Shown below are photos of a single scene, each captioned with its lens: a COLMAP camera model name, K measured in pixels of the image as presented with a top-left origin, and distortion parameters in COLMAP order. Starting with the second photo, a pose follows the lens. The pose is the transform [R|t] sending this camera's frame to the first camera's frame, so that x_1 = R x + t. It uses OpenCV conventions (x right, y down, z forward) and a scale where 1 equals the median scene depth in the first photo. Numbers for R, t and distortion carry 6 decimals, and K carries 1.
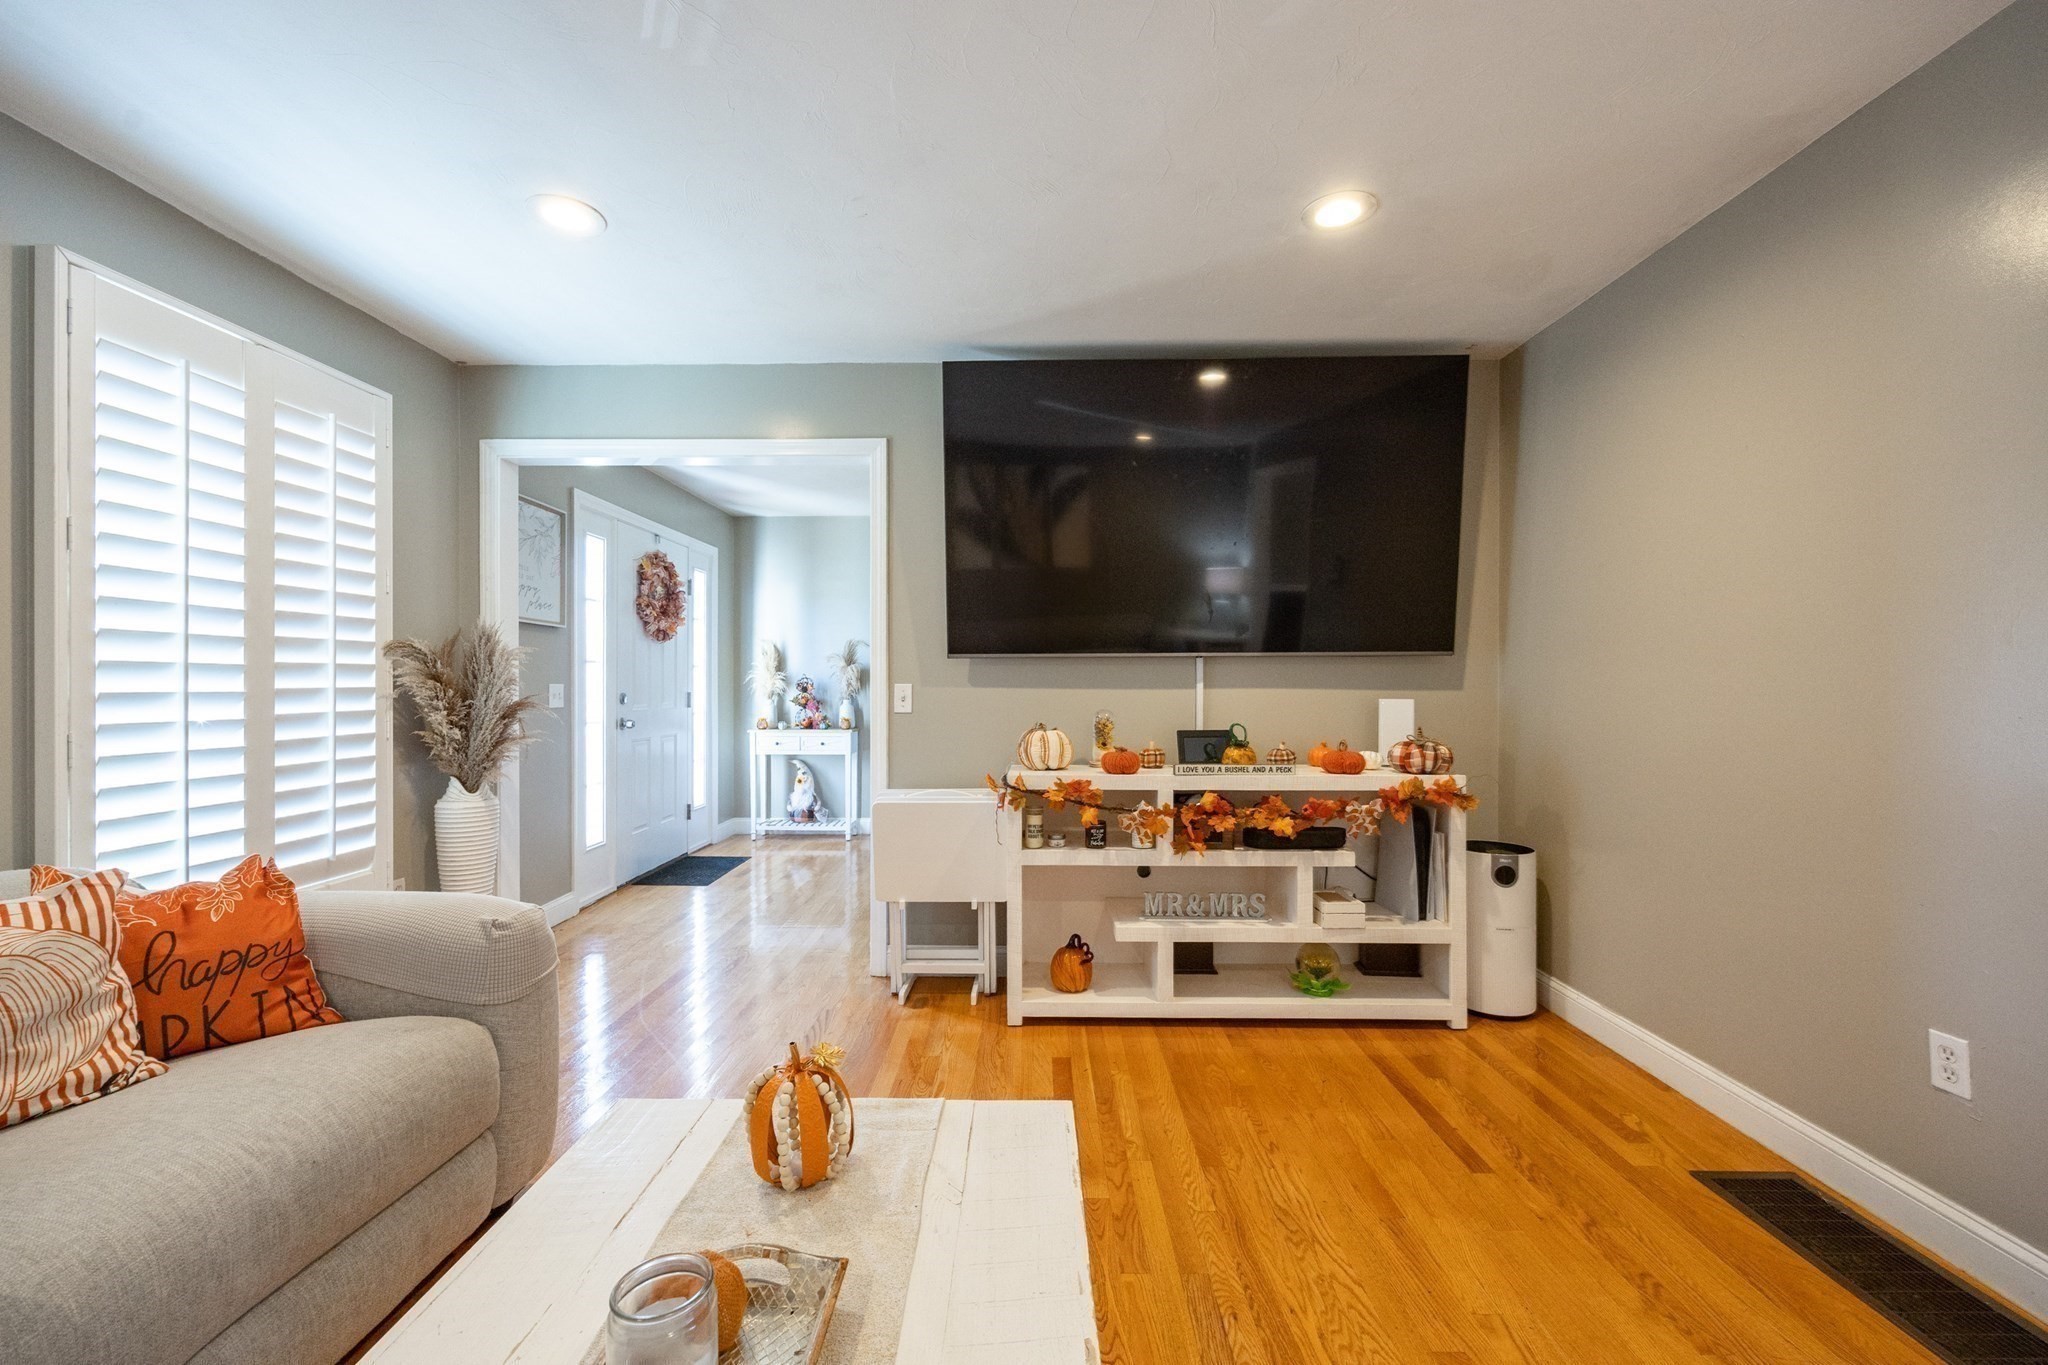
lens RADIAL K [[796.4, 0, 1028.5], [0, 796.4, 685.0], [0, 0, 1]] dist [-0.001005, 0.000048]
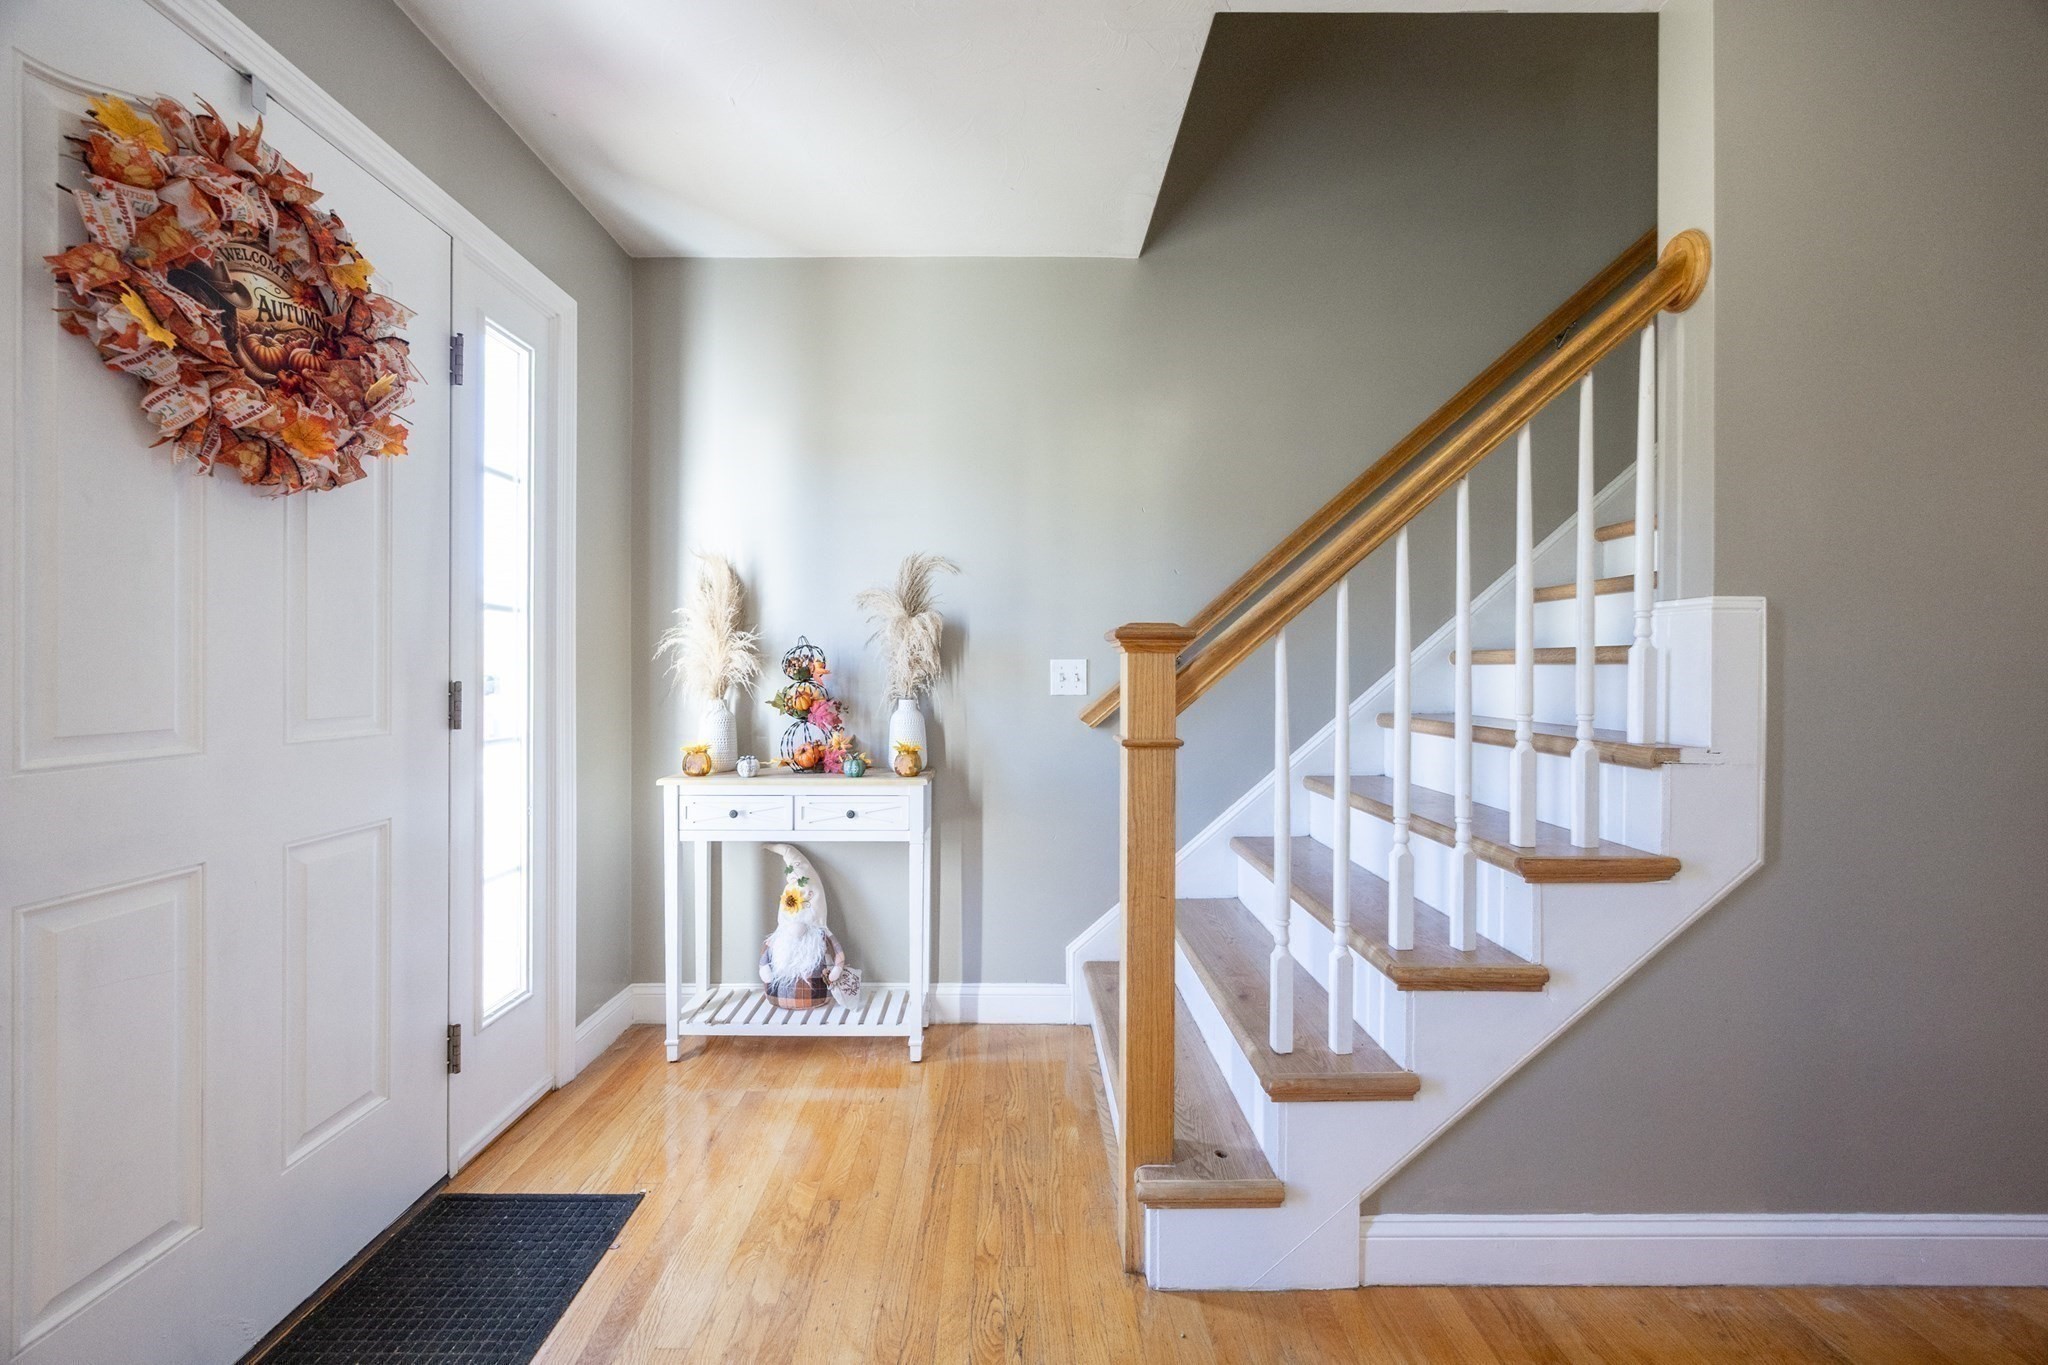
lens RADIAL K [[796.4, 0, 1022.0], [0, 796.4, 669.5], [0, 0, 1]] dist [-0.001005, 0.000048]
pose [[0.999895, 0.001254, 0.014431, -0.177197], [-0.001212, 0.999995, -0.002865, 0.004000], [-0.014435, 0.002847, 0.999892, 0.597262]]
